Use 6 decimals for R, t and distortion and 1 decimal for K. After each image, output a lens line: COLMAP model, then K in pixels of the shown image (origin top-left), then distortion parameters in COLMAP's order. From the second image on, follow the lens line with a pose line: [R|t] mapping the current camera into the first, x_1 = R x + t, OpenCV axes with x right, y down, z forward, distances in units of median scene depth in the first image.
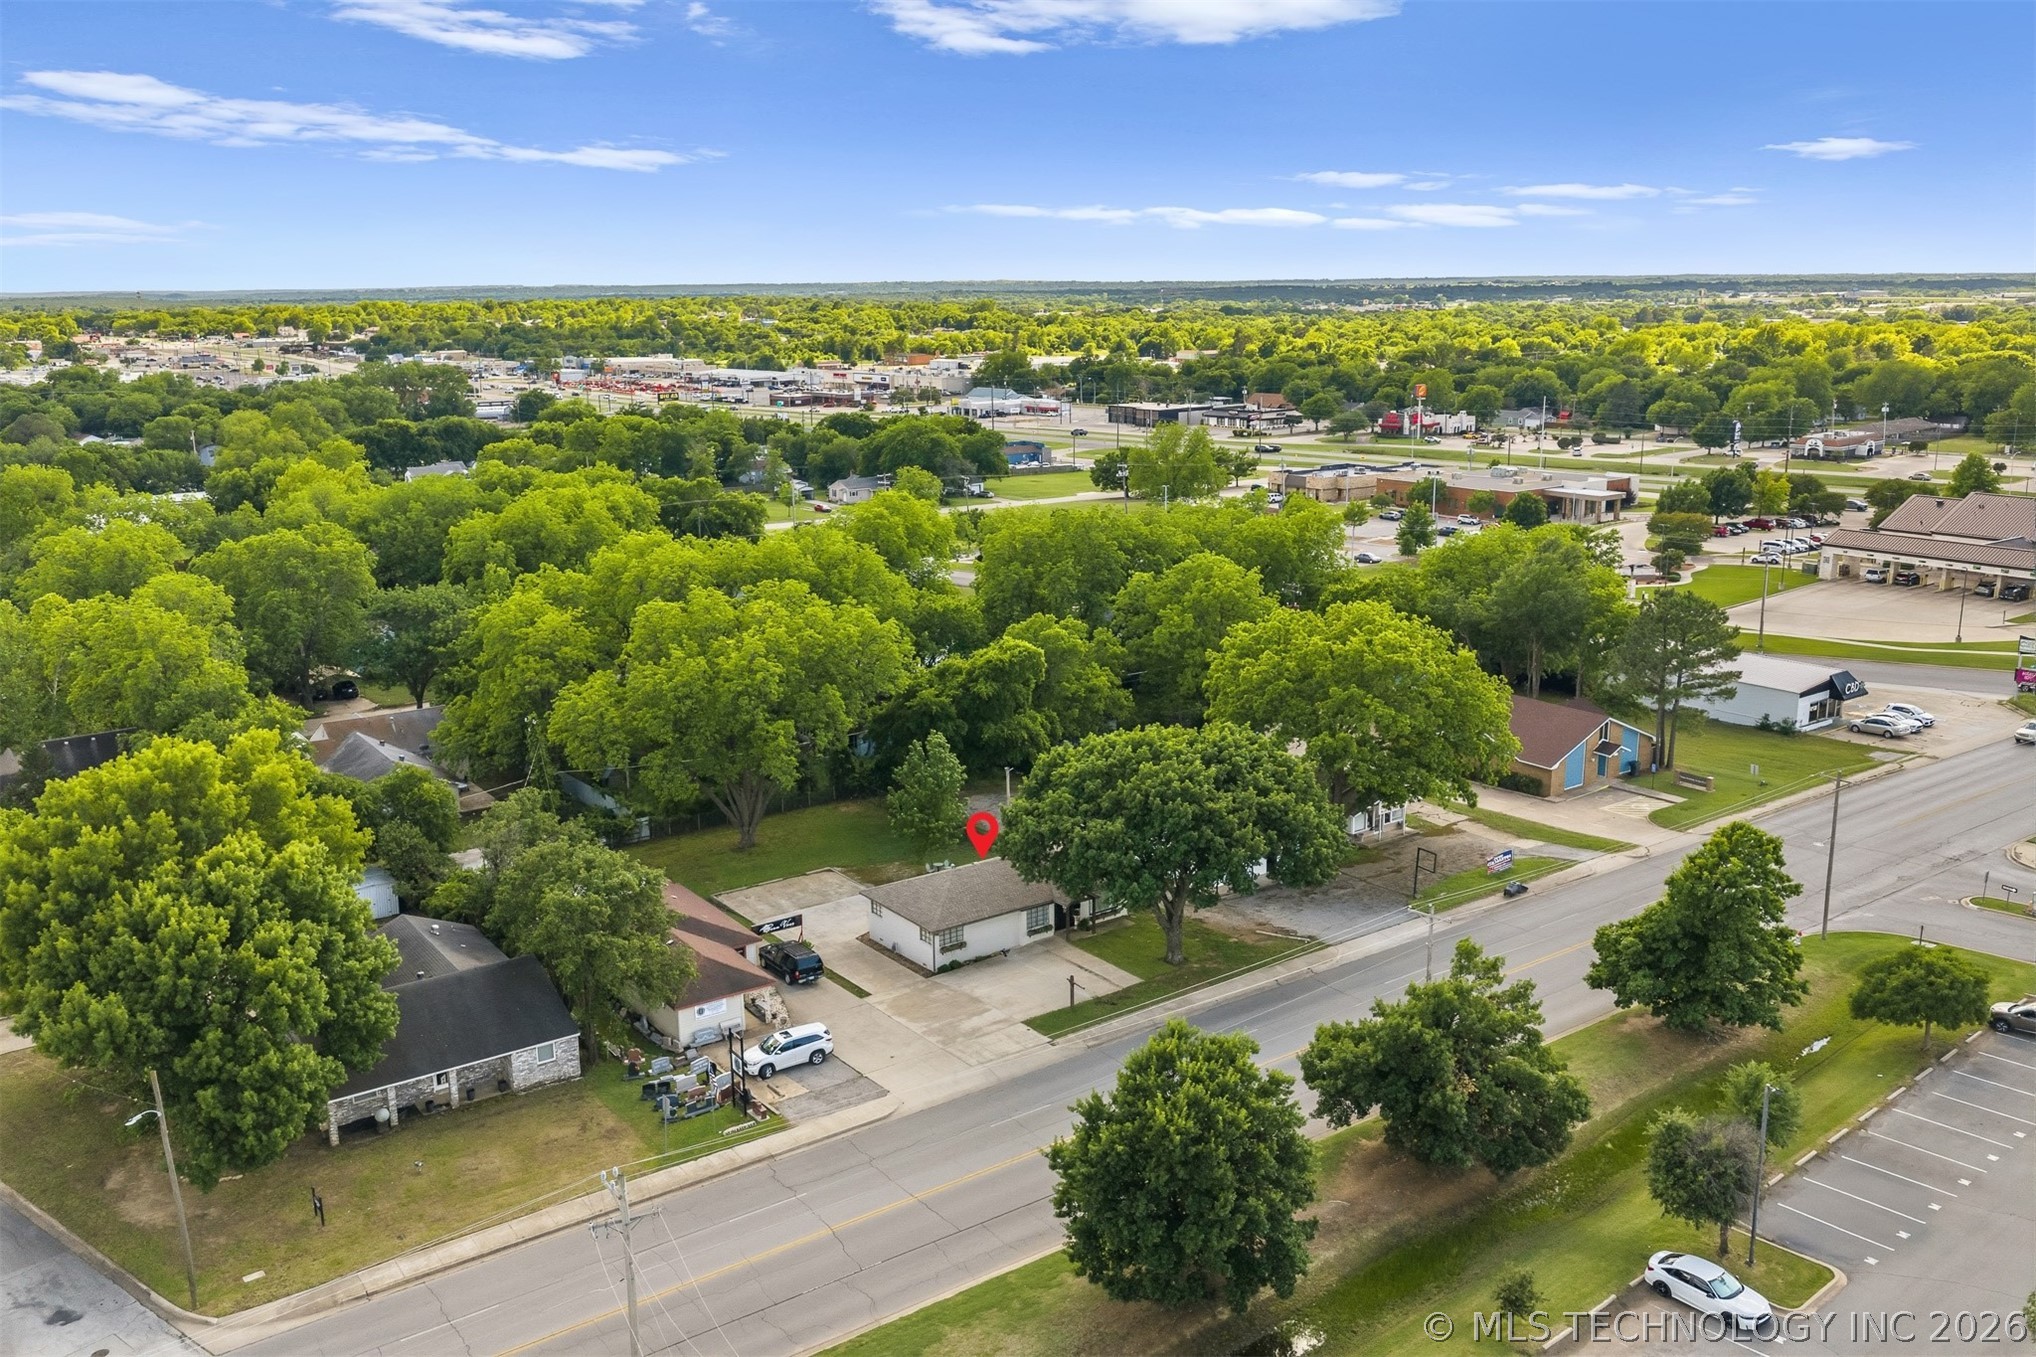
lens RADIAL K [[1717.4, 0, 1021.5], [0, 1717.4, 594.4], [0, 0, 1]] dist [0.007040, 0.003251]
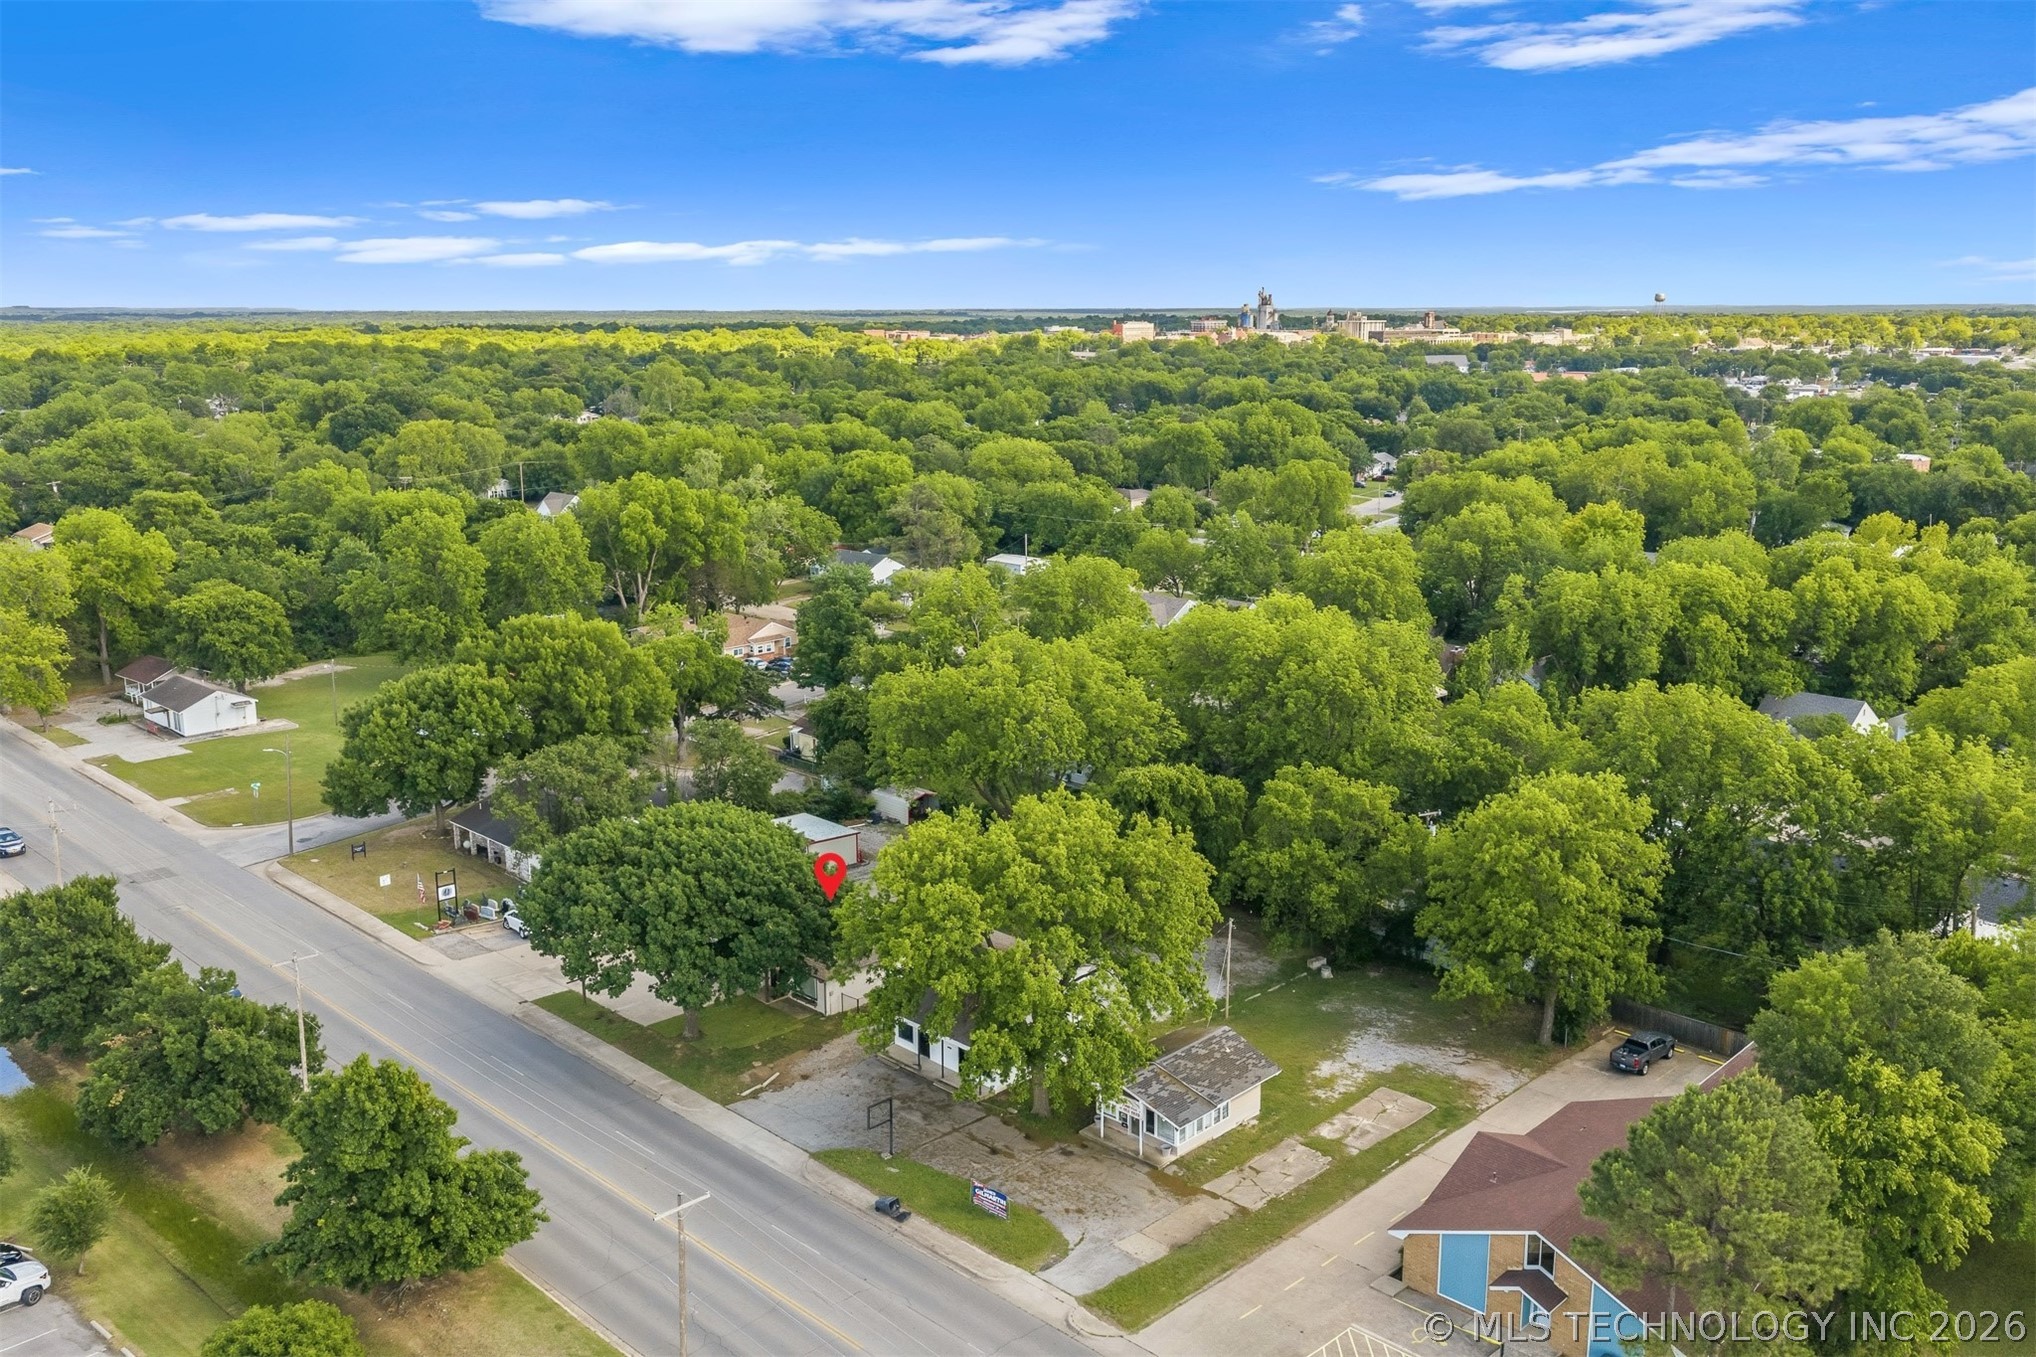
lens RADIAL K [[1705.1, 0, 1018.0], [0, 1705.1, 678.5], [0, 0, 1]] dist [0.040550, 0.001905]
pose [[0.188112, 0.225077, -0.956009, 0.982785], [-0.195985, 0.962413, 0.188021, -0.190435], [0.962395, 0.151994, 0.225153, 0.922849]]
